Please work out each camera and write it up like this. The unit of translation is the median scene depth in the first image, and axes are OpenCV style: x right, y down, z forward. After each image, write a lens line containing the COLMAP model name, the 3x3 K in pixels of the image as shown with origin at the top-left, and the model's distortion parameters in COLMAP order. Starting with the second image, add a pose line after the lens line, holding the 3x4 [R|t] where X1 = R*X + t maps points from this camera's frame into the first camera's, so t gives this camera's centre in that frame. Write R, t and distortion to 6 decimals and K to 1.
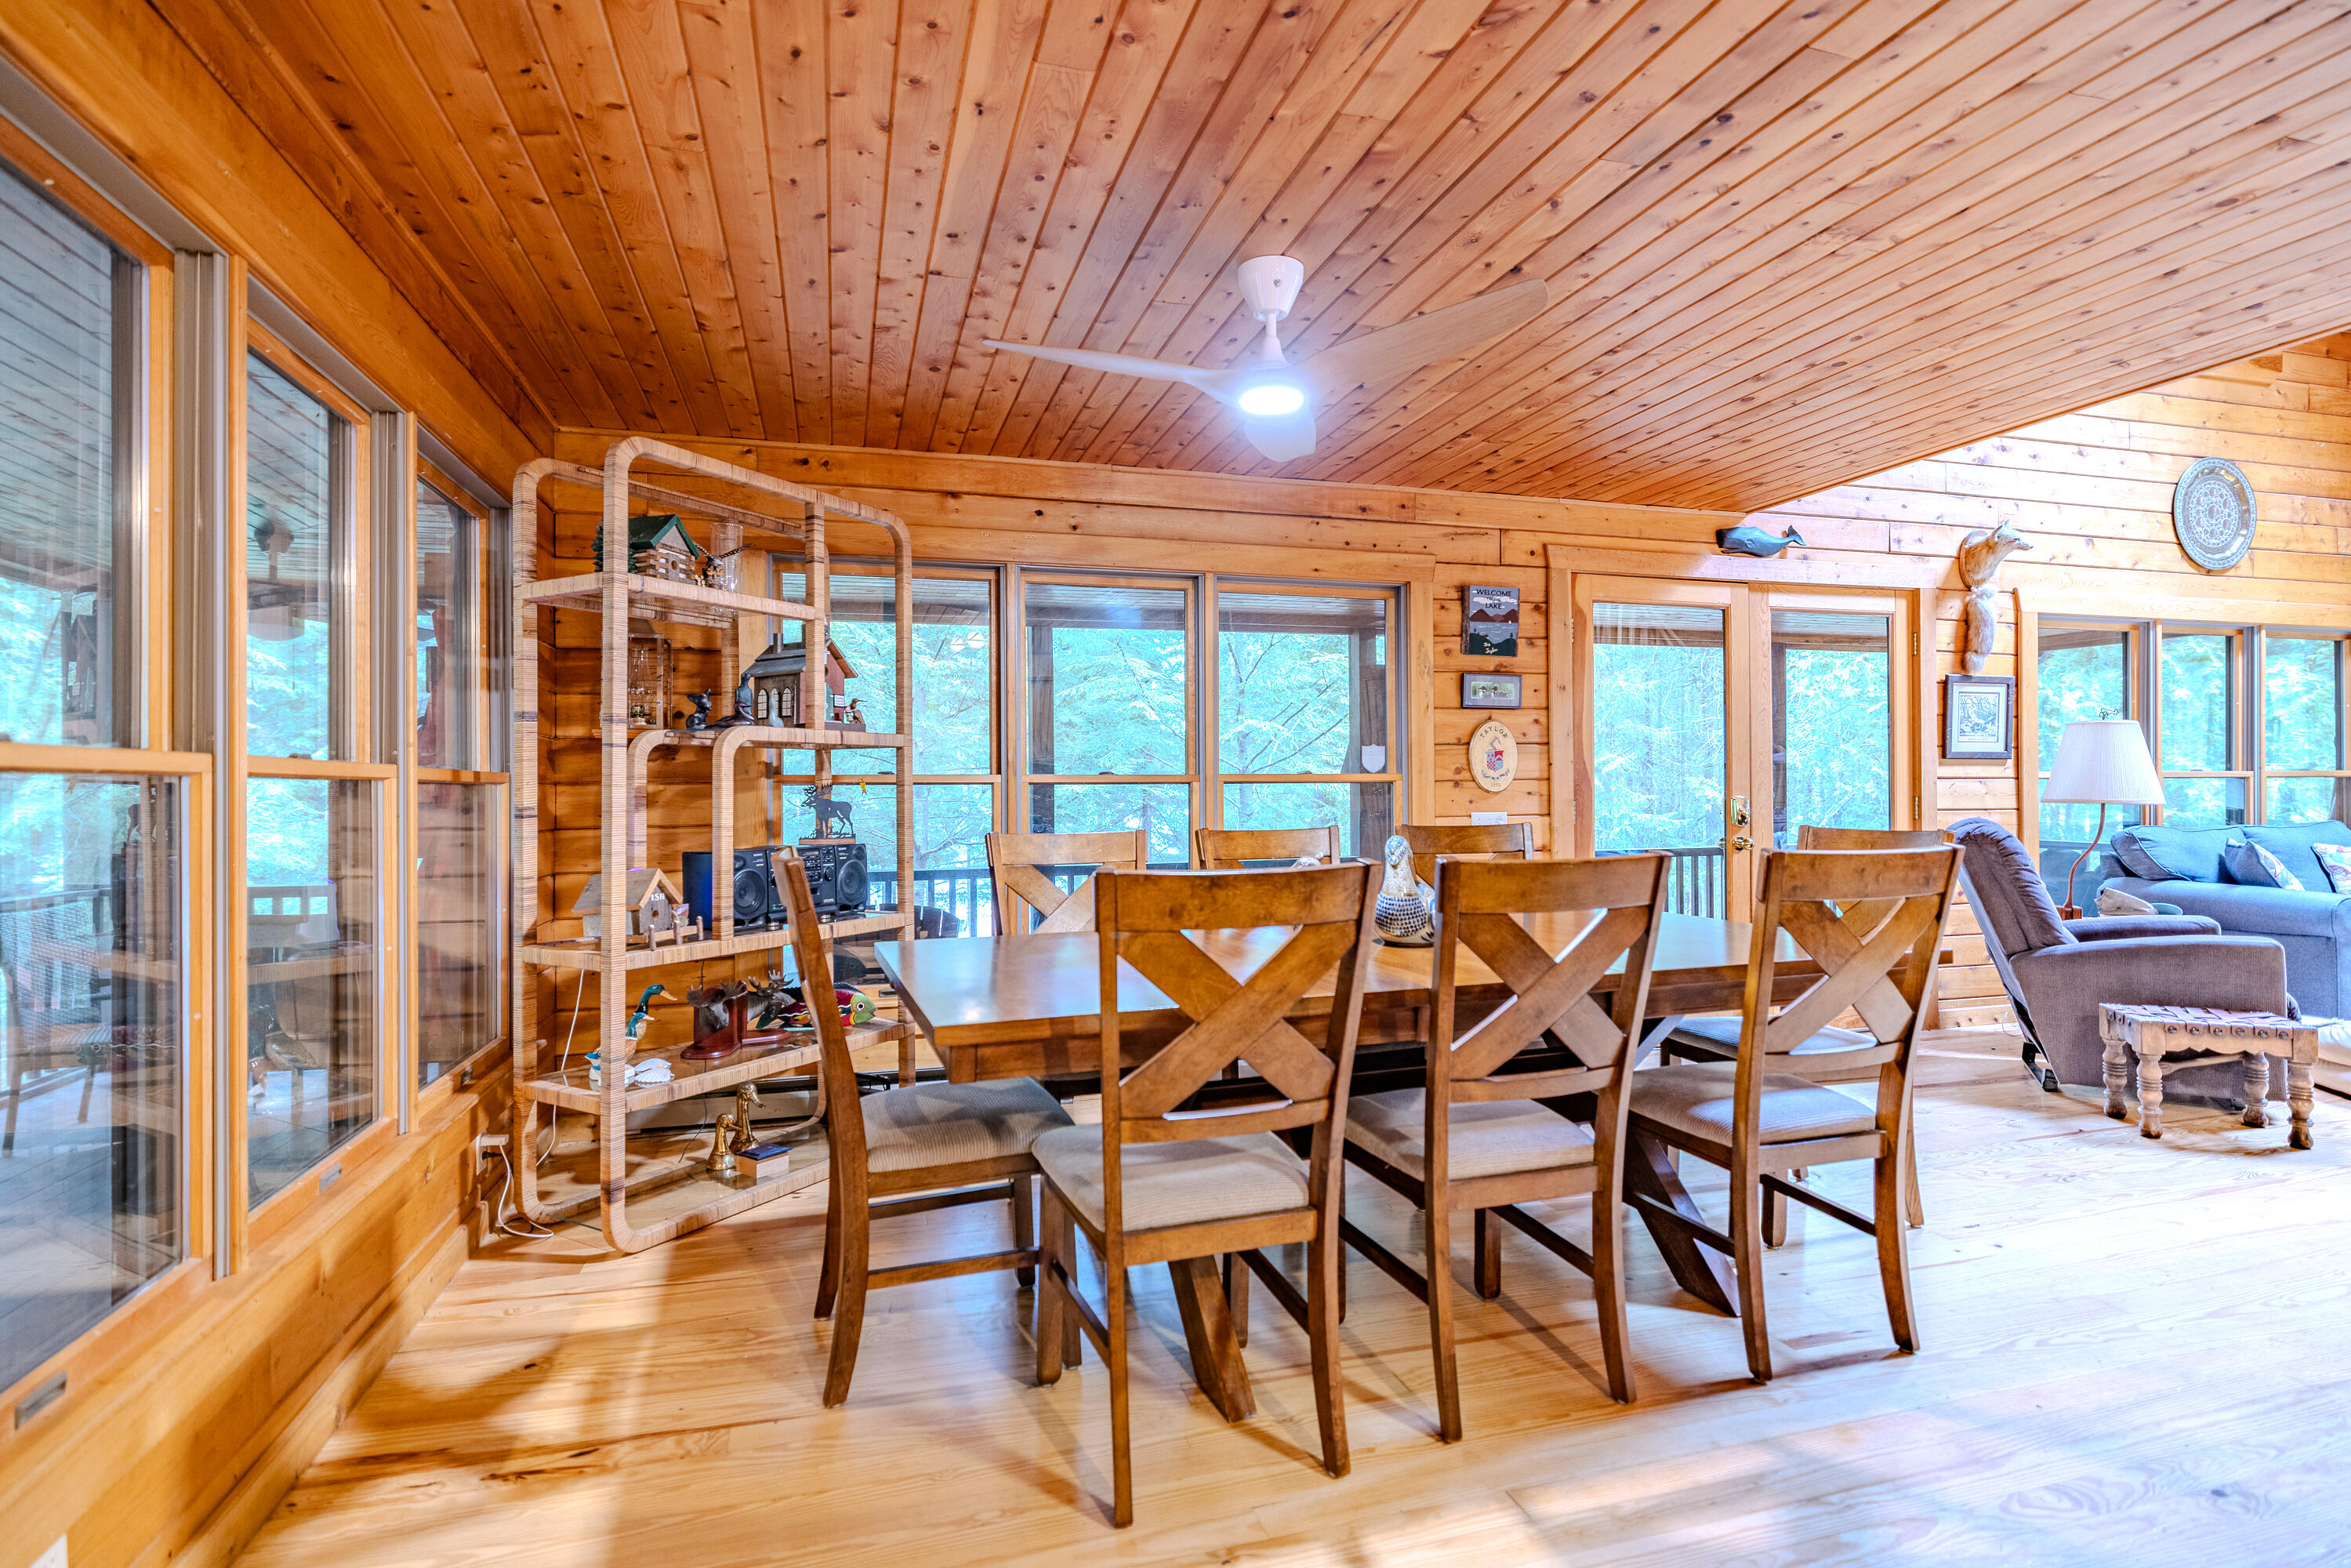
lens RADIAL K [[1127.1, 0, 1170.3], [0, 1127.1, 796.2], [0, 0, 1]] dist [0.002541, 0.000872]
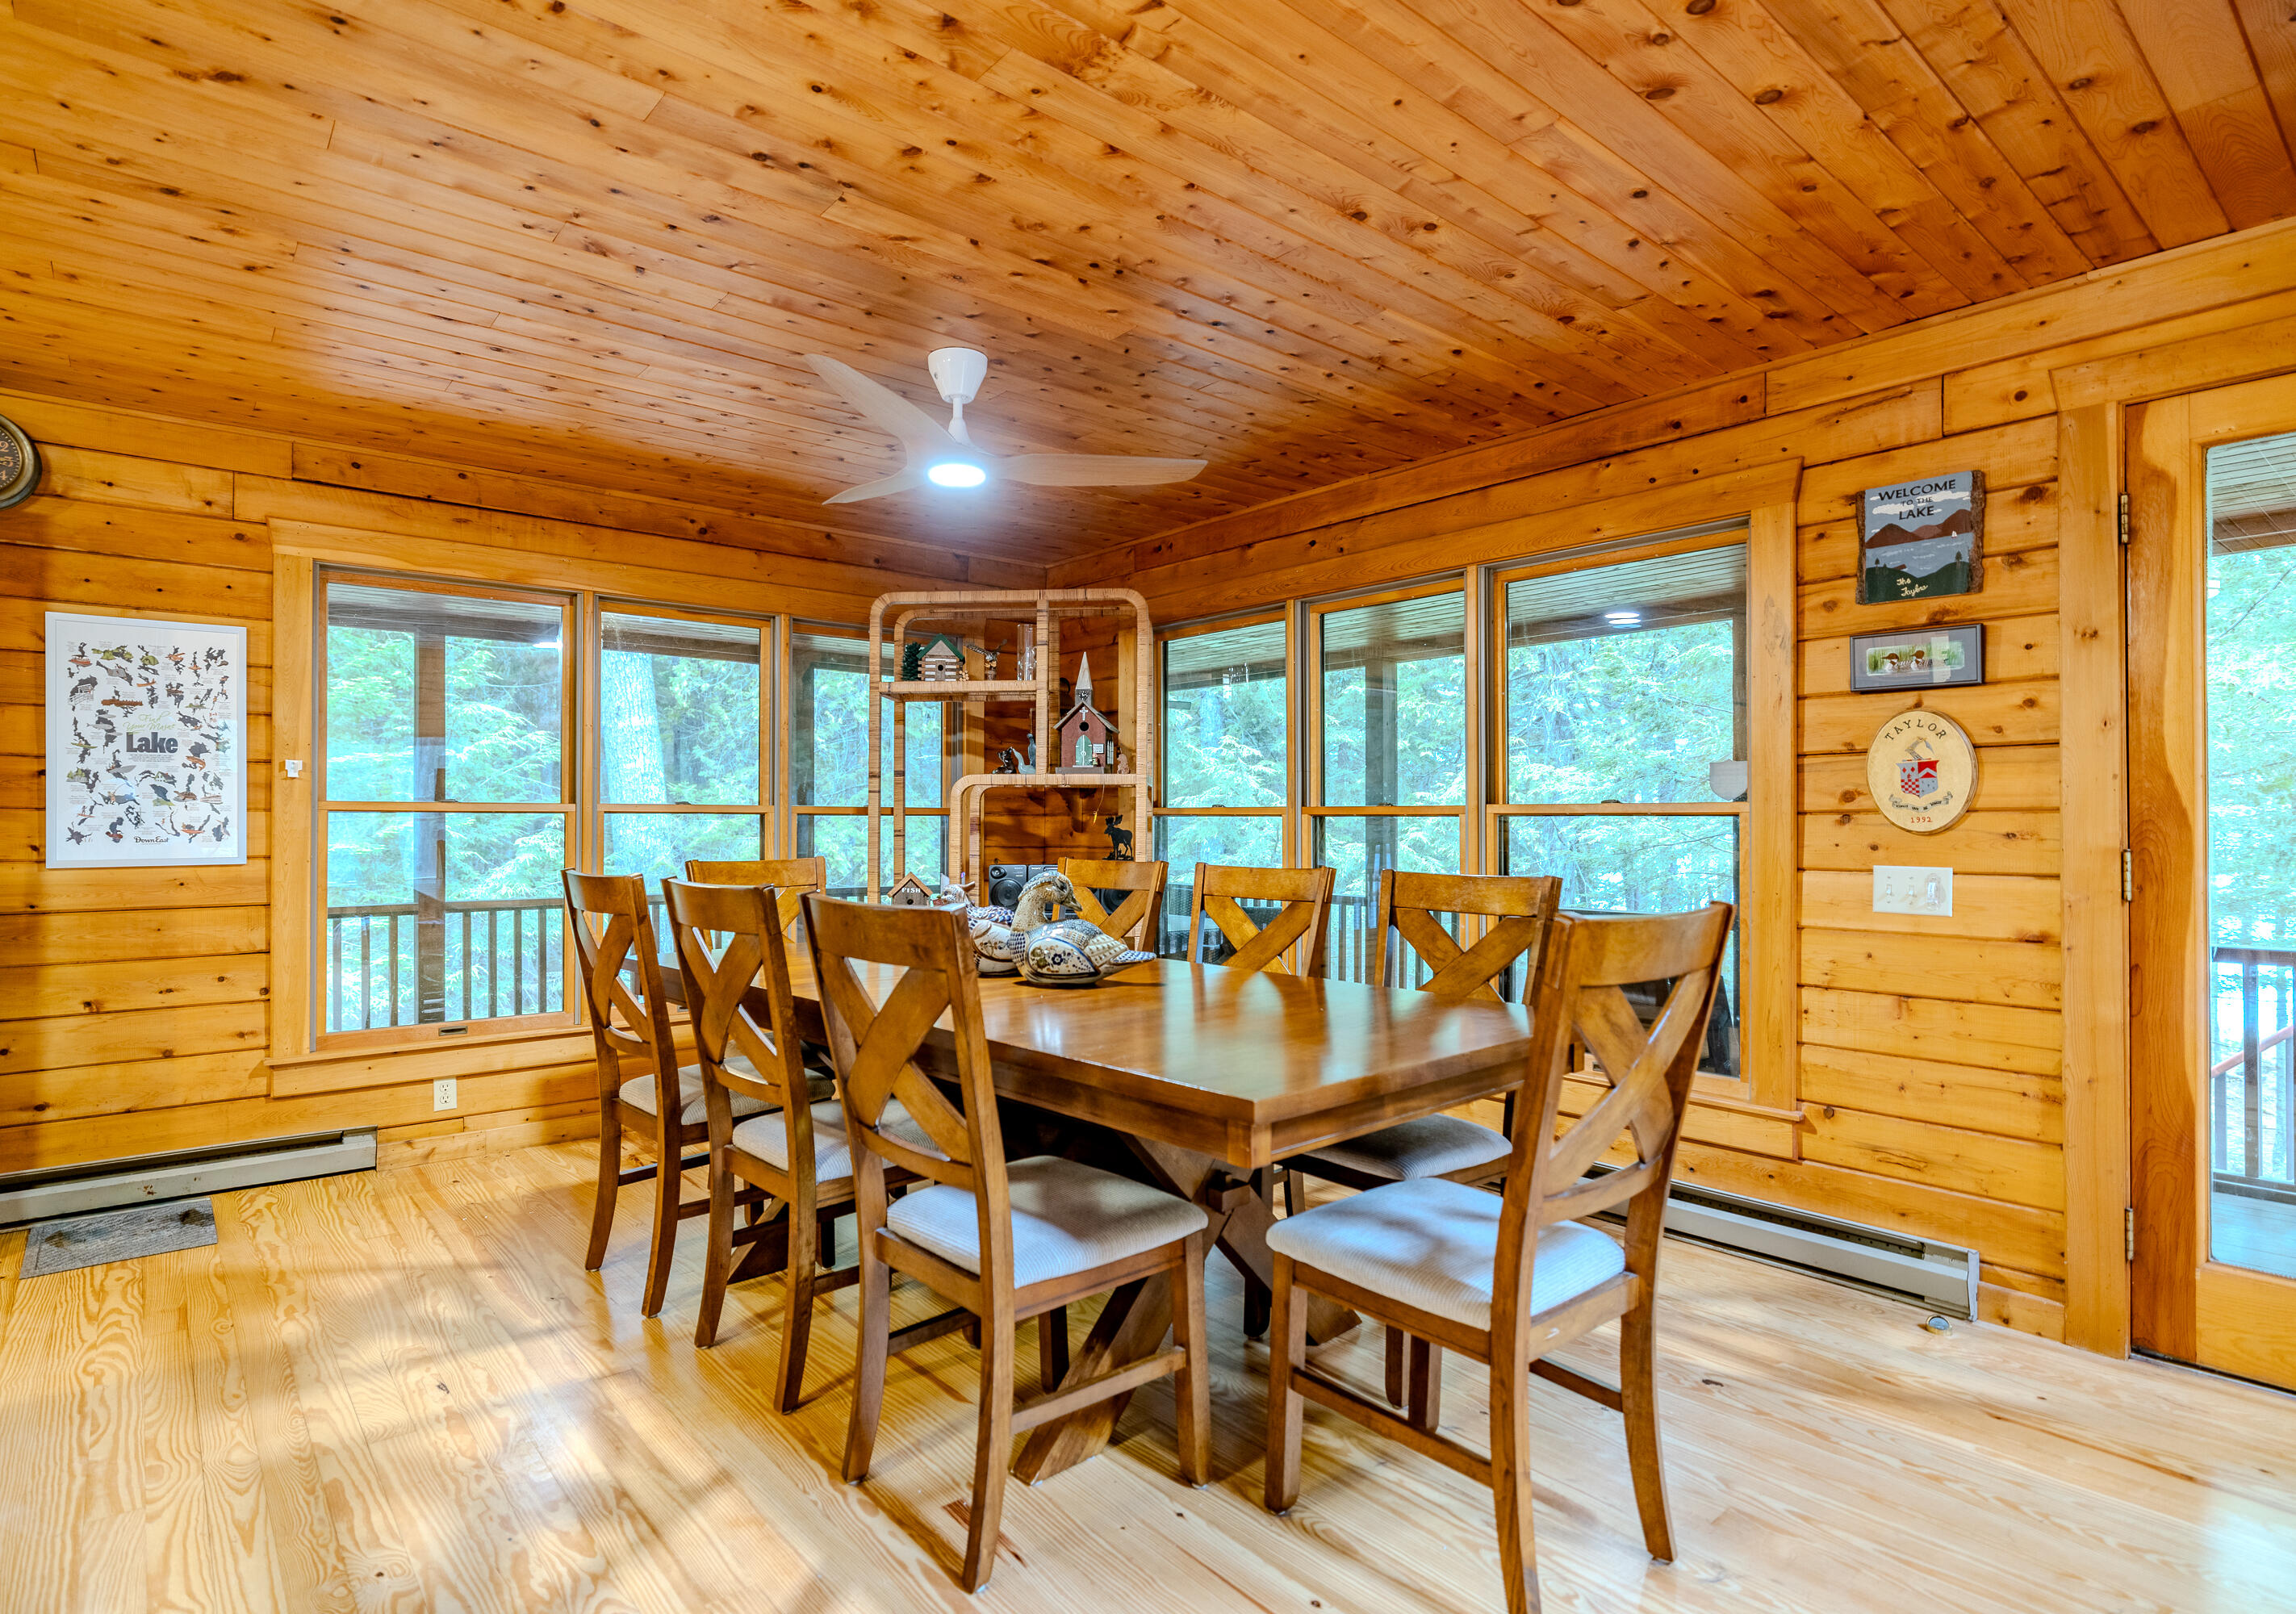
lens RADIAL K [[1196.2, 0, 1139.3], [0, 1196.2, 815.7], [0, 0, 1]] dist [-0.004313, 0.000114]
pose [[0.397323, 0.002205, -0.917676, 0.696477], [-0.011545, 0.999930, -0.002596, -0.005940], [0.917606, 0.011626, 0.397321, 0.388587]]
